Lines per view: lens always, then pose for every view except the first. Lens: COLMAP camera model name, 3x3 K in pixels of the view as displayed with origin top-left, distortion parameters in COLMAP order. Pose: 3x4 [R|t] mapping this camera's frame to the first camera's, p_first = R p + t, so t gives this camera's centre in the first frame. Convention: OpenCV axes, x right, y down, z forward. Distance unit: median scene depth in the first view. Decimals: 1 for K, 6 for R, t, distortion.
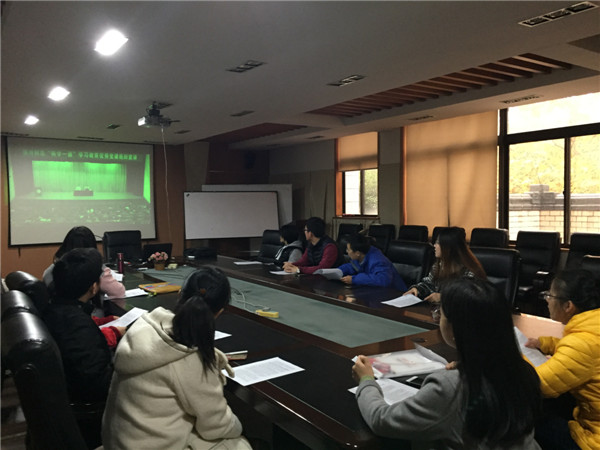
lens RADIAL K [[499.4, 0, 299.3], [0, 499.4, 227.5], [0, 0, 1]] dist [0.037212, -0.012320]
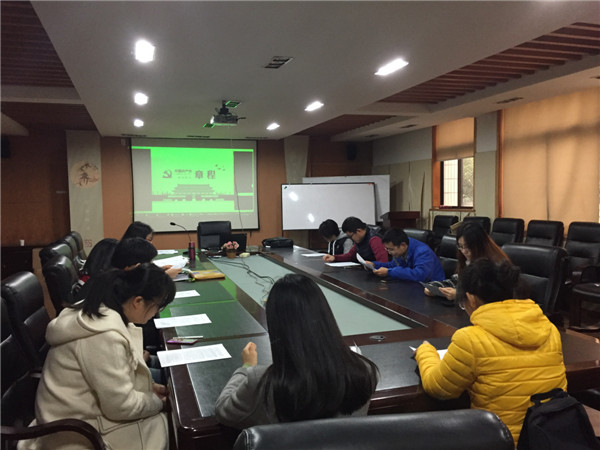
lens RADIAL K [[499.4, 0, 300.0], [0, 499.4, 220.5], [0, 0, 1]] dist [0.037212, -0.012320]
pose [[0.961554, 0.008196, -0.274492, 0.104695], [-0.007479, 0.999965, 0.003660, -0.000322], [0.274513, -0.001466, 0.961582, 0.012323]]
